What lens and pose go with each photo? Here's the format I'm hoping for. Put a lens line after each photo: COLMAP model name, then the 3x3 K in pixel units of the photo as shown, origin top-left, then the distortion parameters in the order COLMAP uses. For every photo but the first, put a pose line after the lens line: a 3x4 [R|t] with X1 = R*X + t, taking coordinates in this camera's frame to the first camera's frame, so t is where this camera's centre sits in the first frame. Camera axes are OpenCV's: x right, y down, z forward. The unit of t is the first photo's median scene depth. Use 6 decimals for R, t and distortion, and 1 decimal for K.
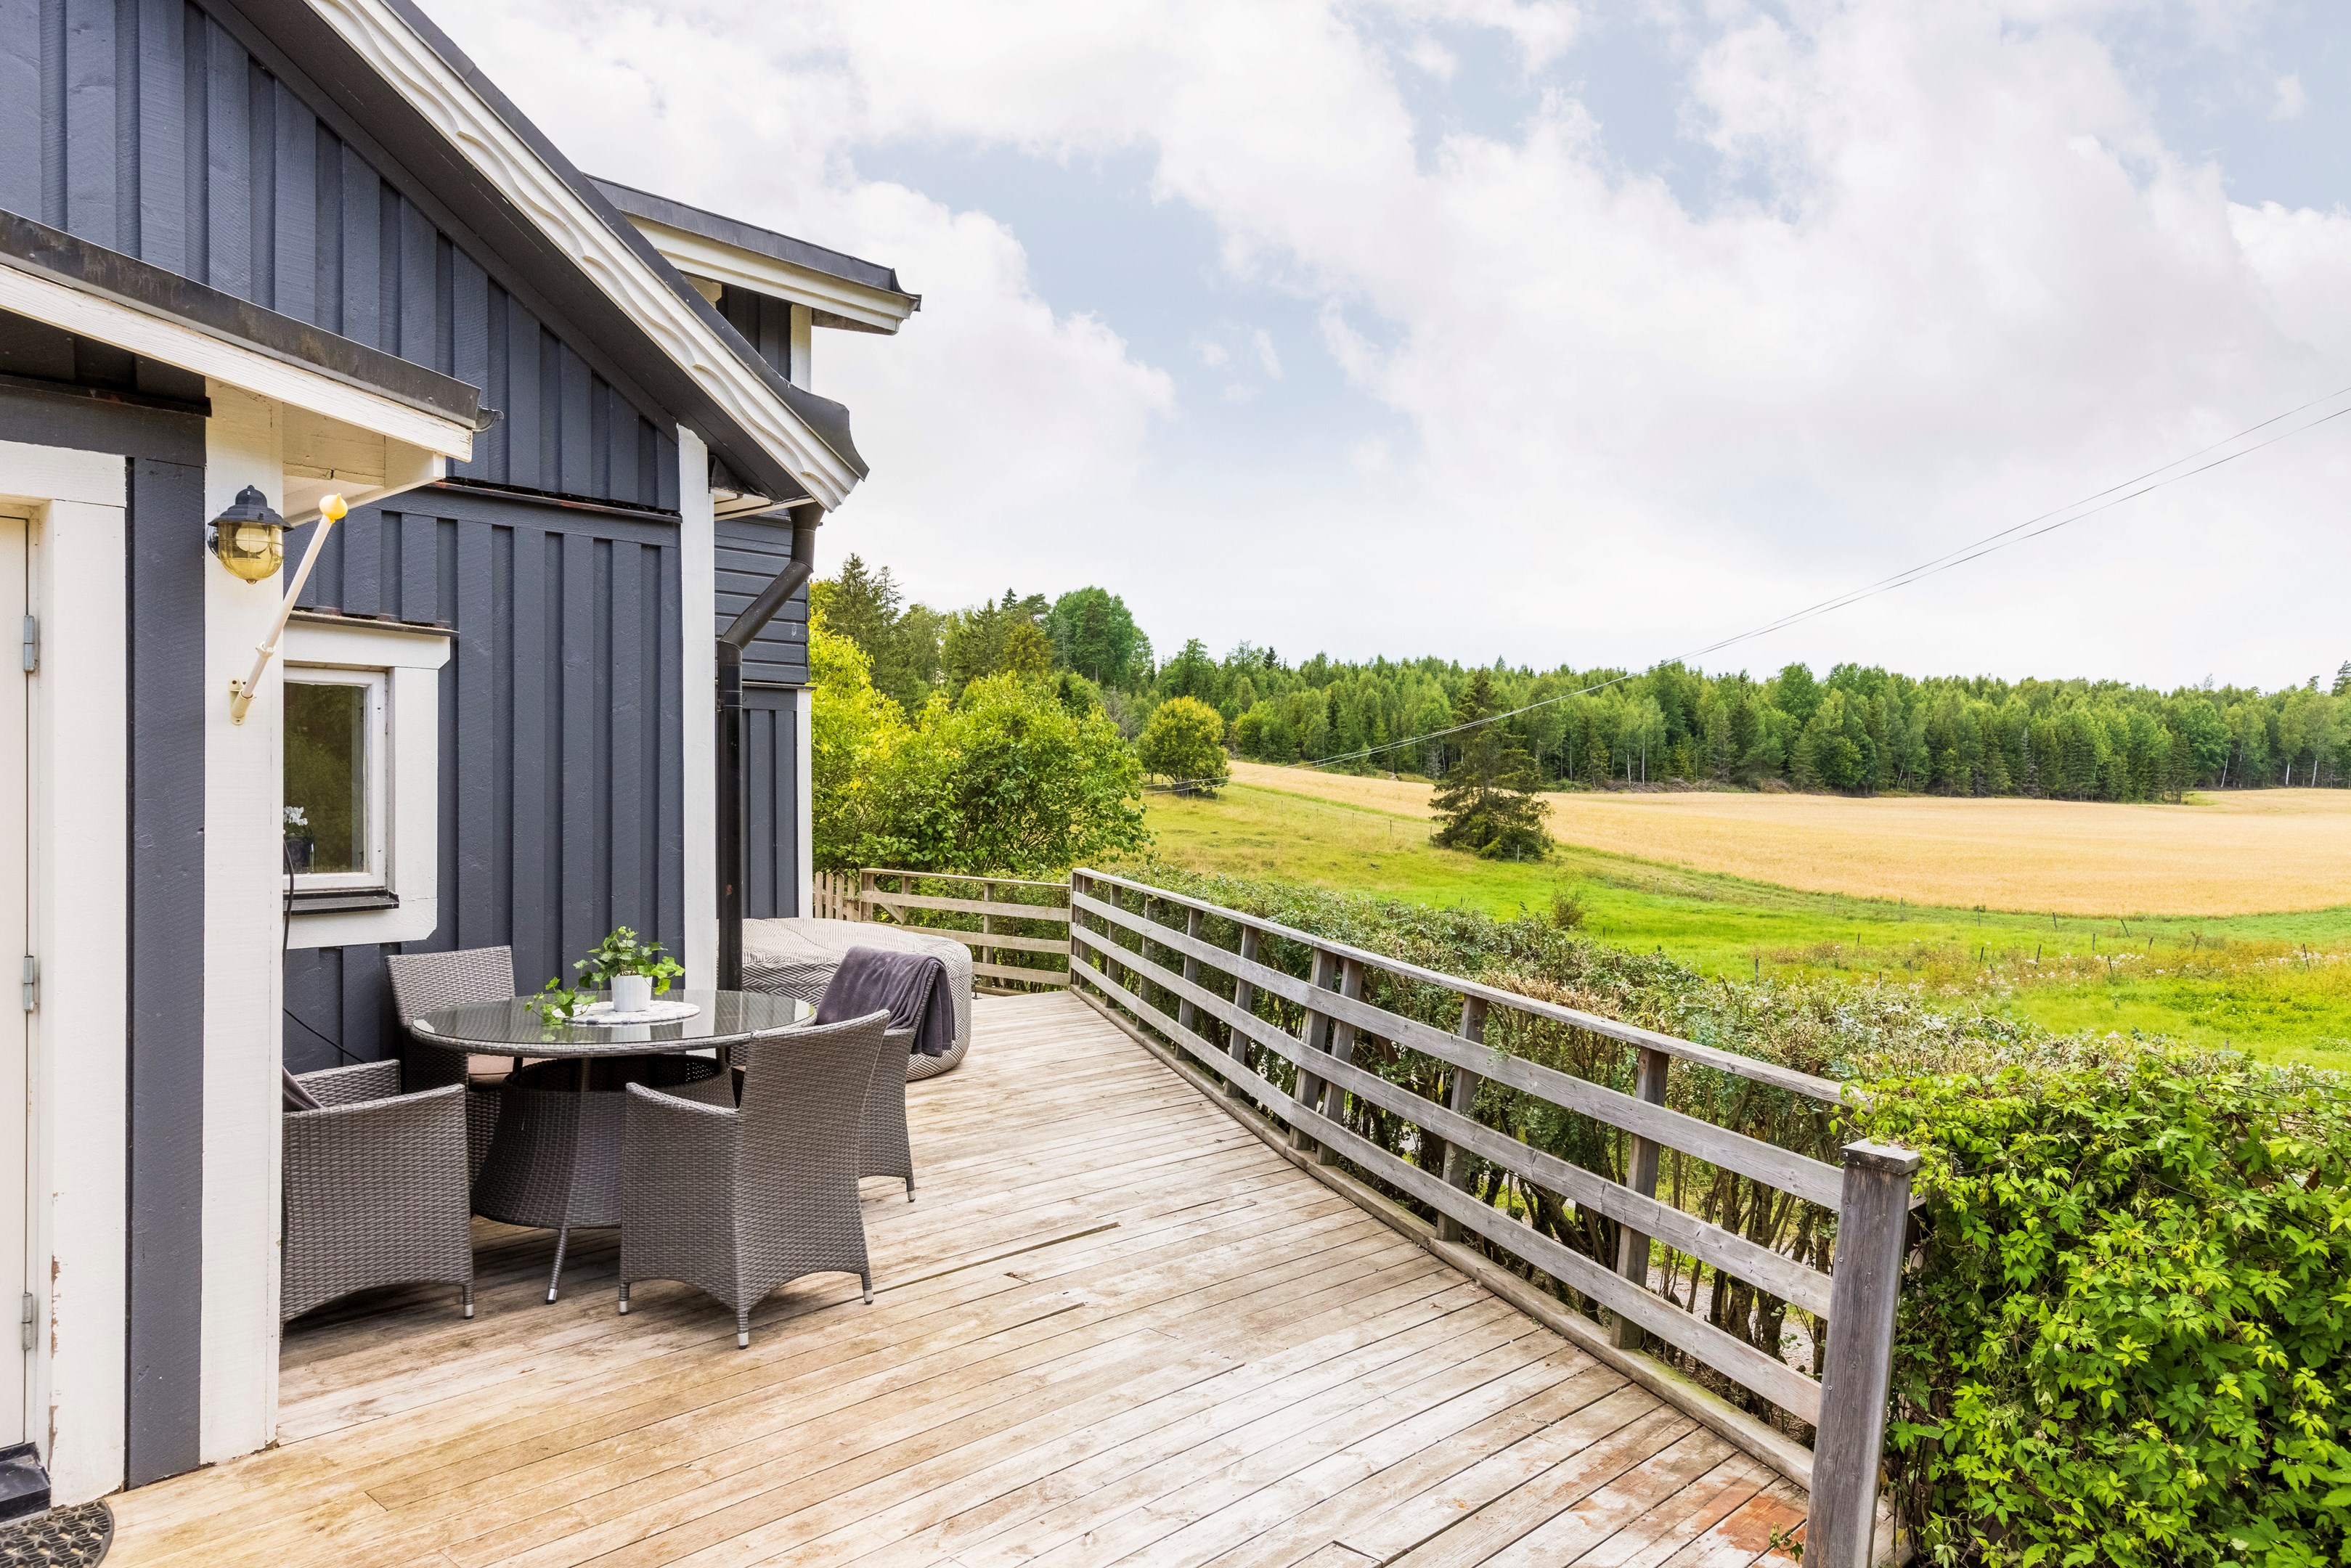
lens RADIAL K [[1564.6, 0, 1169.0], [0, 1564.6, 791.7], [0, 0, 1]] dist [0.019082, 0.000363]
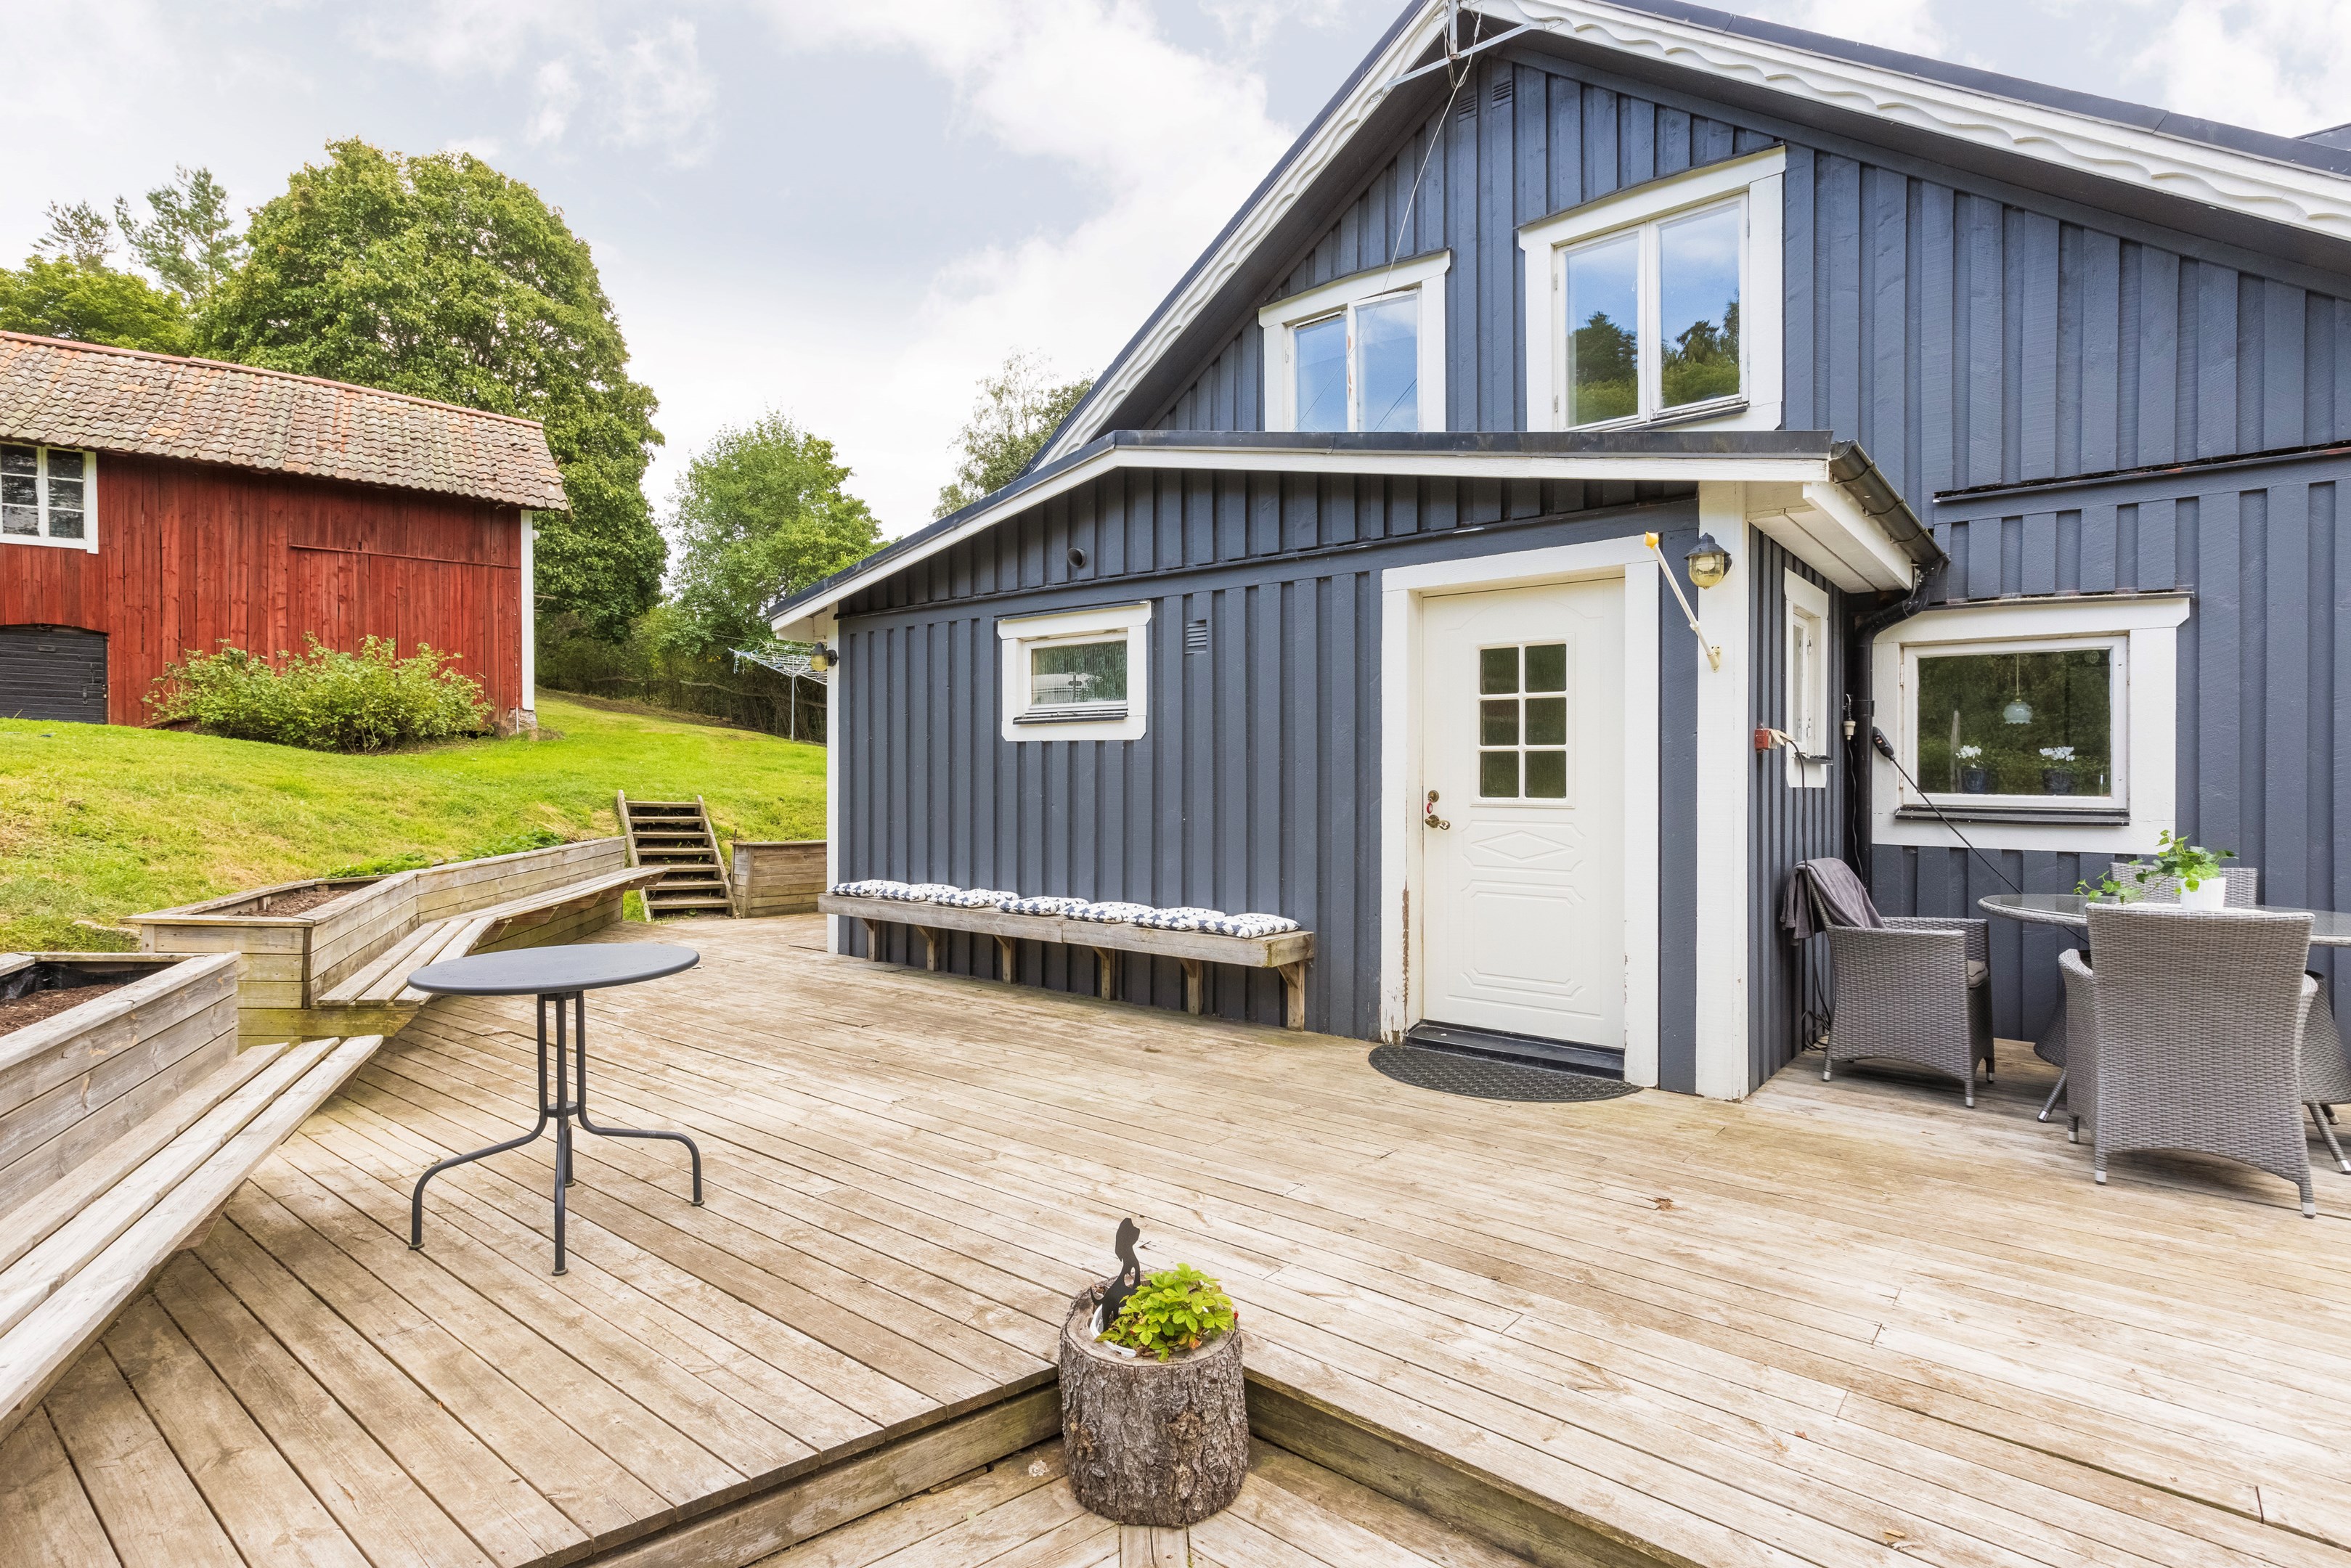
lens RADIAL K [[1186.4, 0, 1147.3], [0, 1186.4, 776.3], [0, 0, 1]] dist [0.018707, 0.000352]
pose [[0.043906, -0.010180, -0.998984, 0.023878], [-0.015240, 0.999825, -0.010858, 0.003314], [0.998919, 0.015702, 0.043743, 0.011269]]
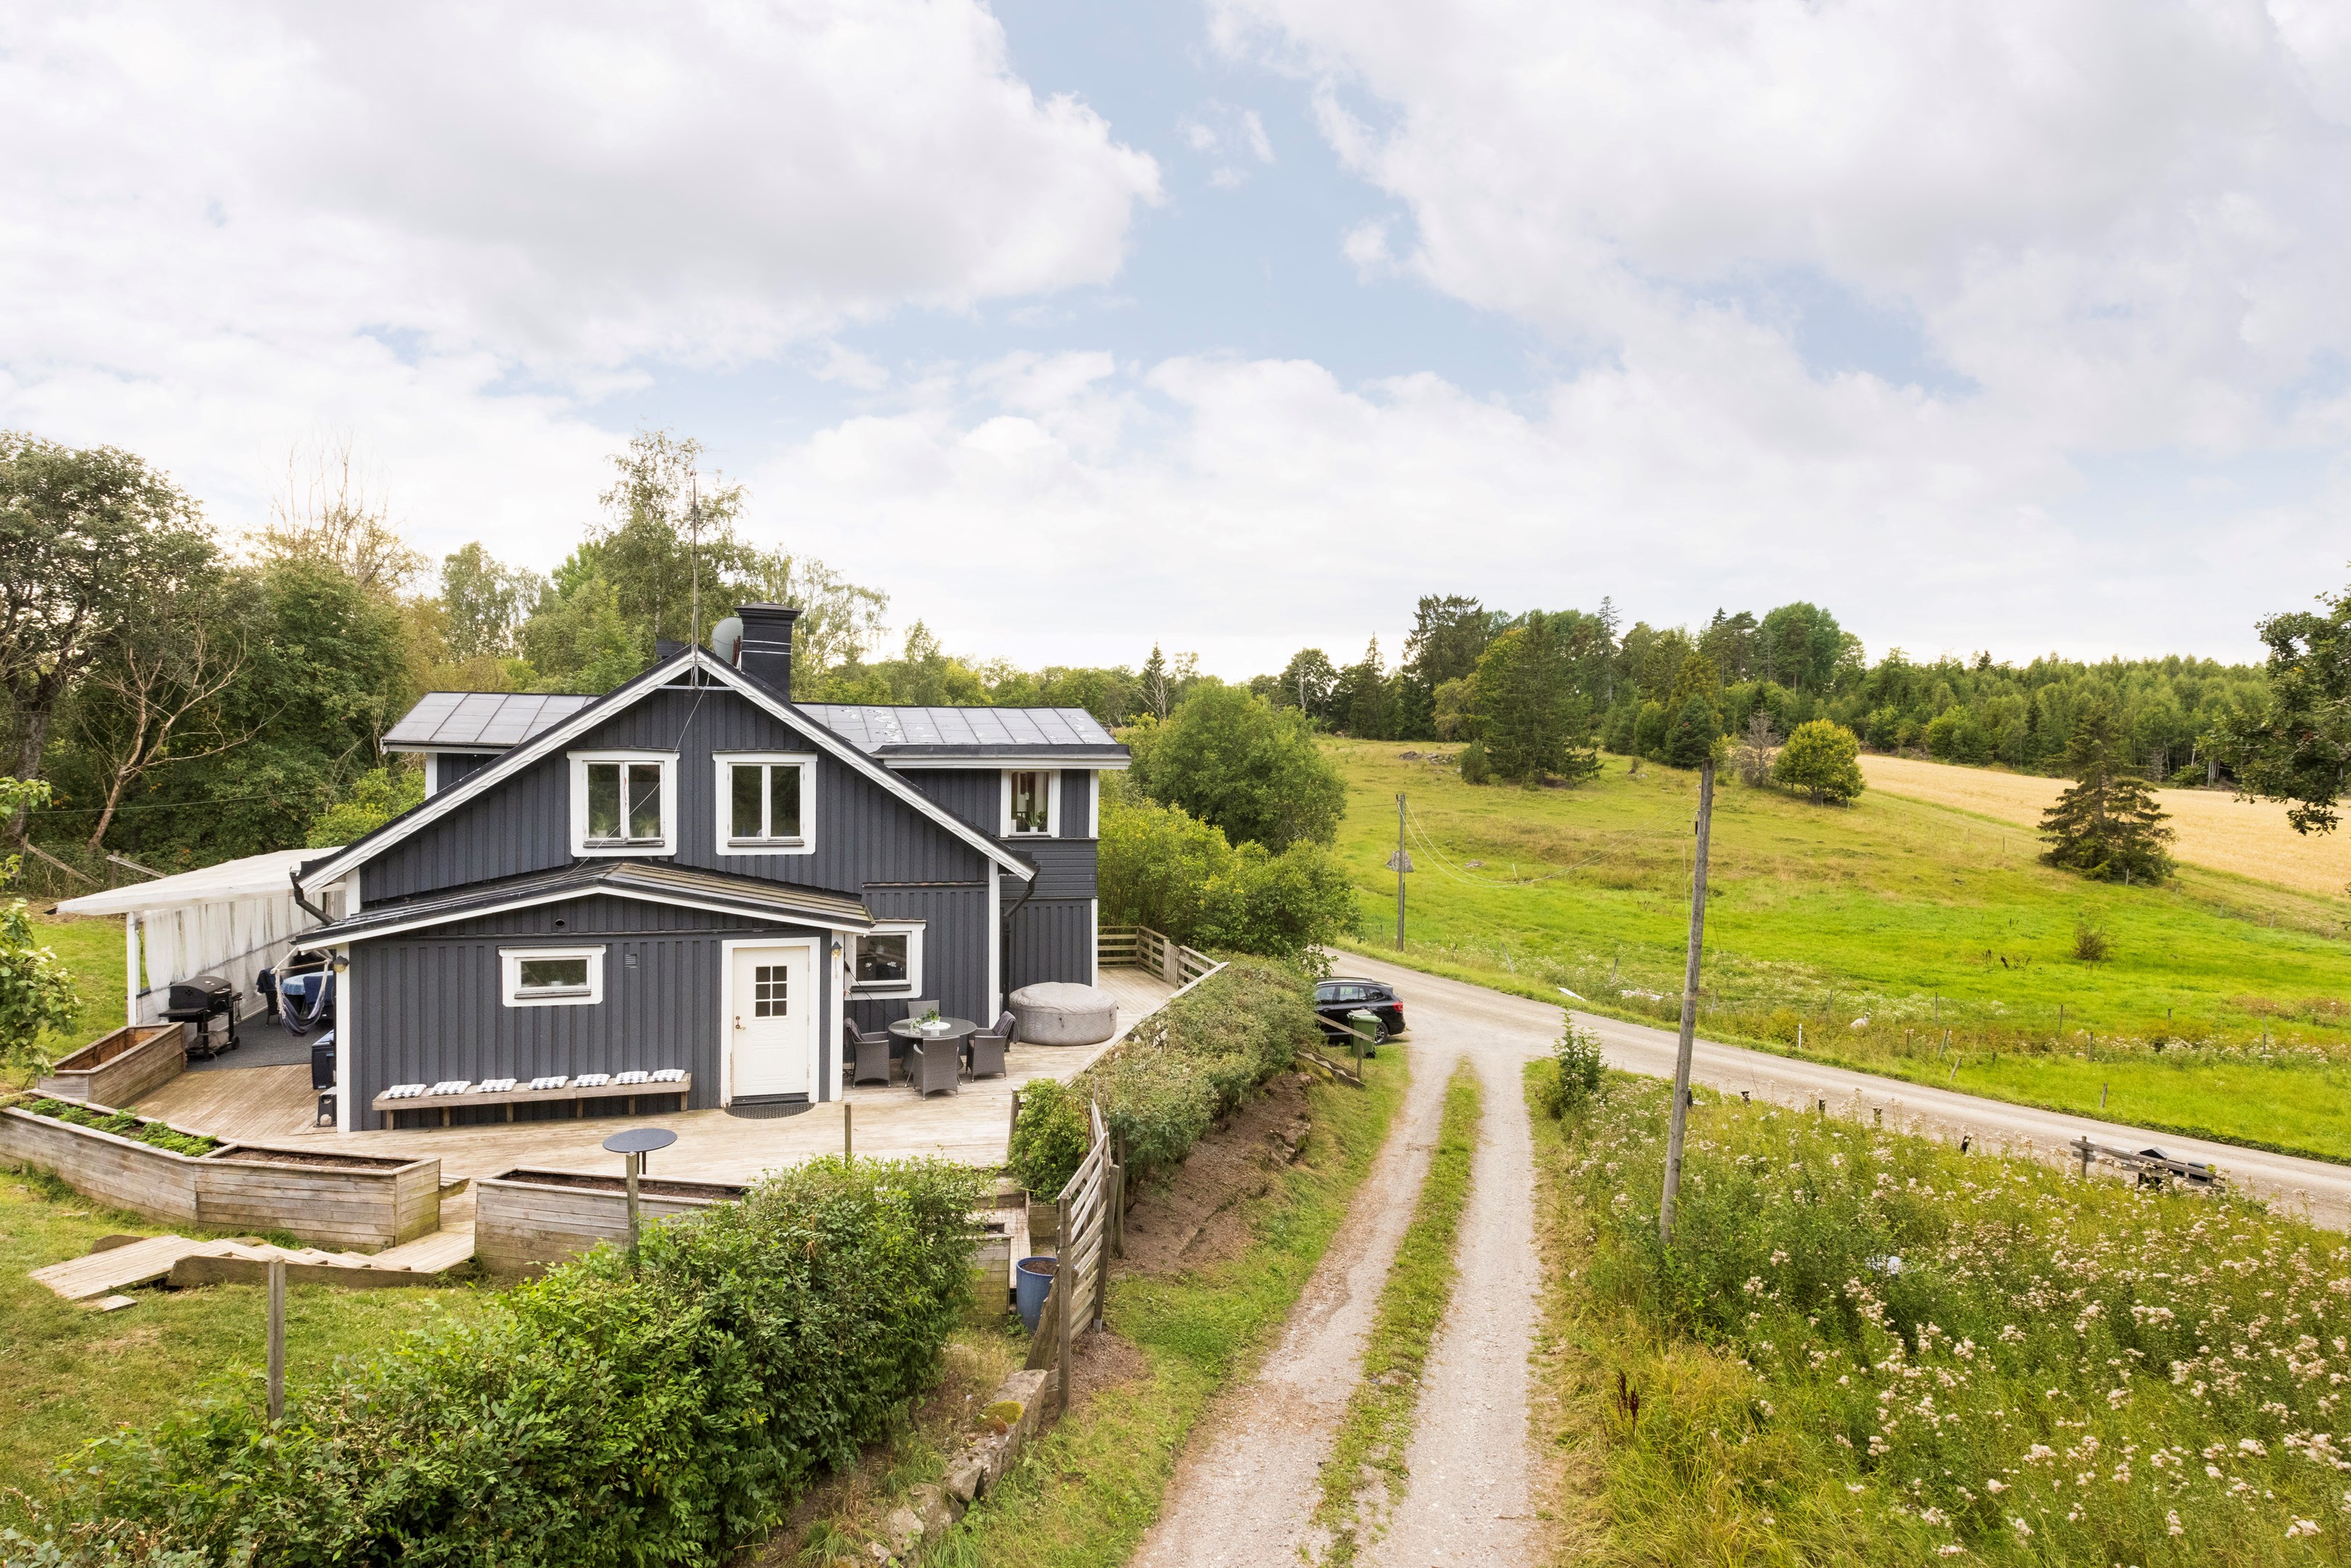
lens RADIAL K [[1273.5, 0, 1175.5], [0, 1273.5, 784.0], [0, 0, 1]] dist [0.006022, -0.002129]
pose [[0.859260, 0.026790, -0.510838, 0.103046], [-0.017582, 0.999584, 0.022848, -0.031819], [0.511238, -0.010651, 0.859373, -0.086420]]
